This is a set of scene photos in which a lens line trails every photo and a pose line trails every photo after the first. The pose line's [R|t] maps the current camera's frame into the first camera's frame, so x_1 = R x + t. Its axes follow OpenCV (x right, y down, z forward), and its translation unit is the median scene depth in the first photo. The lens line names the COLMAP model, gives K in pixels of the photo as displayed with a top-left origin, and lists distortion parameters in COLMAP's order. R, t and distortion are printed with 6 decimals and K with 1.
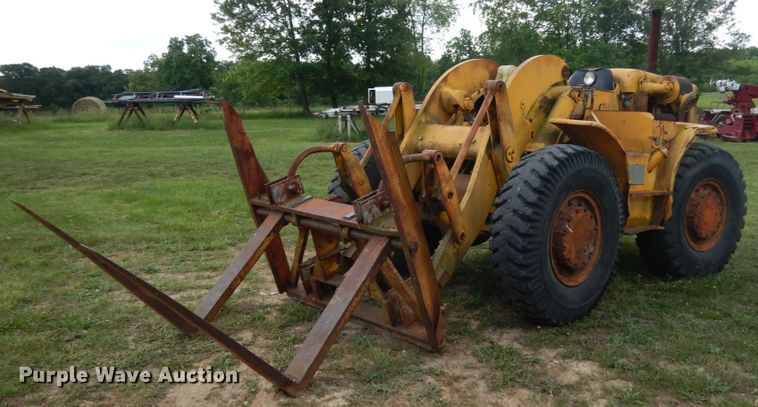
lens RADIAL K [[690.8, 0, 423.1], [0, 690.8, 202.0], [0, 0, 1]] dist [0.005292, 0.000000]
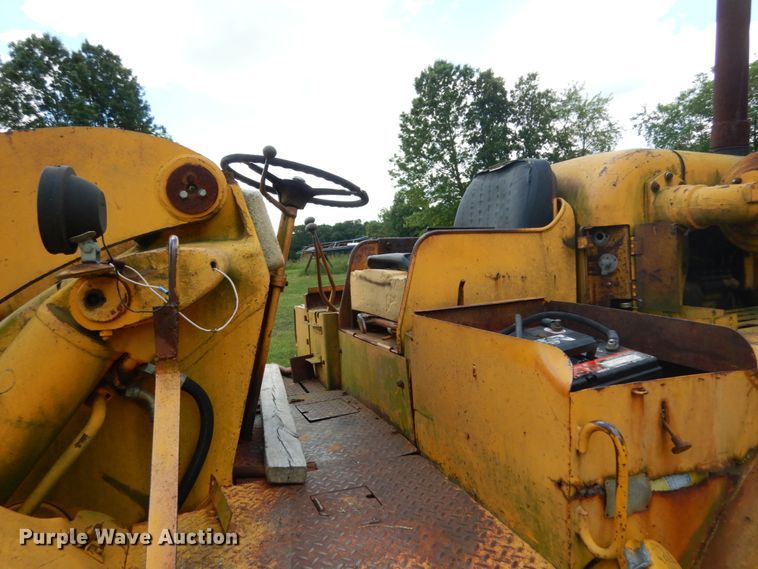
lens RADIAL K [[548.5, 0, 381.9], [0, 548.5, 283.0], [0, 0, 1]] dist [0.017779, -0.007591]
pose [[0.907420, -0.048540, -0.417412, 0.060905], [0.025904, 0.997878, -0.059730, -0.024239], [0.419426, 0.043387, 0.906752, 0.147215]]
